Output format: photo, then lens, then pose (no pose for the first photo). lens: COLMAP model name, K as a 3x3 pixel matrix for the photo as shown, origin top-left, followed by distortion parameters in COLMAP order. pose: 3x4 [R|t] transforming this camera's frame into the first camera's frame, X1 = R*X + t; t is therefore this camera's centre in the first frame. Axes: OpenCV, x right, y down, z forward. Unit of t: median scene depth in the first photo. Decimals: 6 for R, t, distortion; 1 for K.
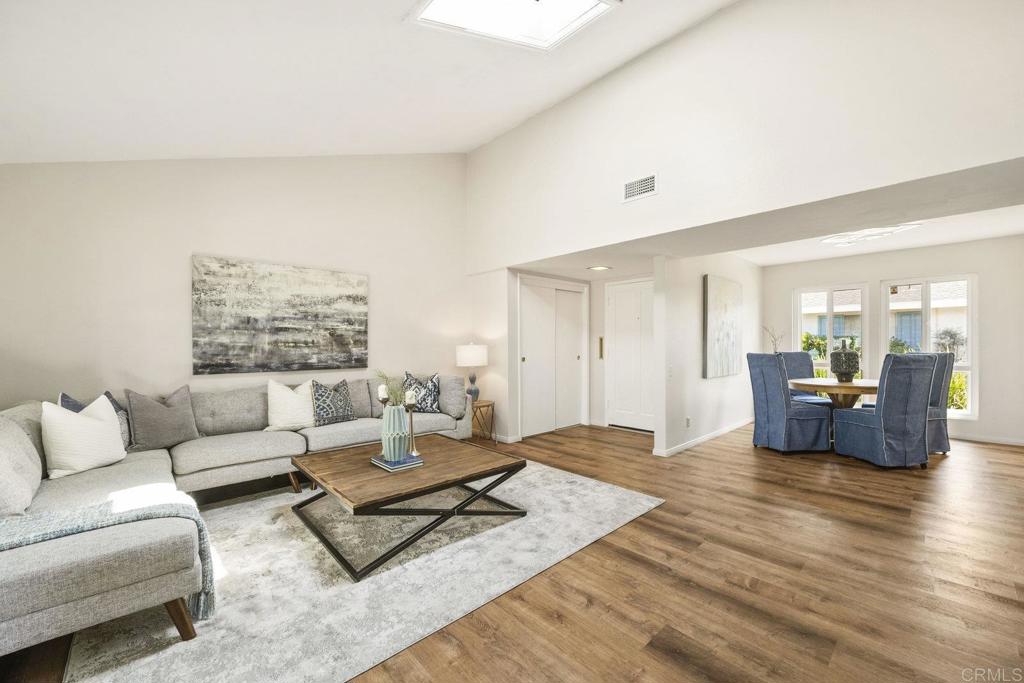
lens RADIAL K [[398.4, 0, 514.7], [0, 398.4, 345.1], [0, 0, 1]] dist [-0.003830, -0.000406]
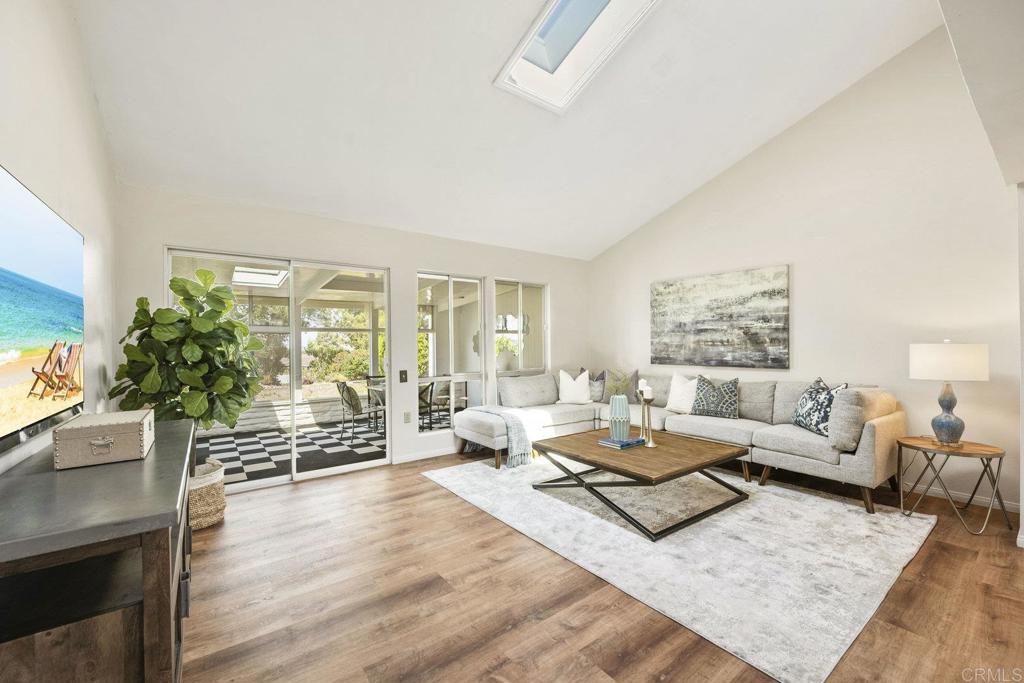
lens RADIAL K [[398.4, 0, 515.2], [0, 398.4, 346.9], [0, 0, 1]] dist [-0.003830, -0.000406]
pose [[-0.081067, 0.011820, -0.996639, 0.648673], [0.009376, 0.999894, 0.011095, -0.009467], [0.996665, -0.008445, -0.081169, 0.543052]]
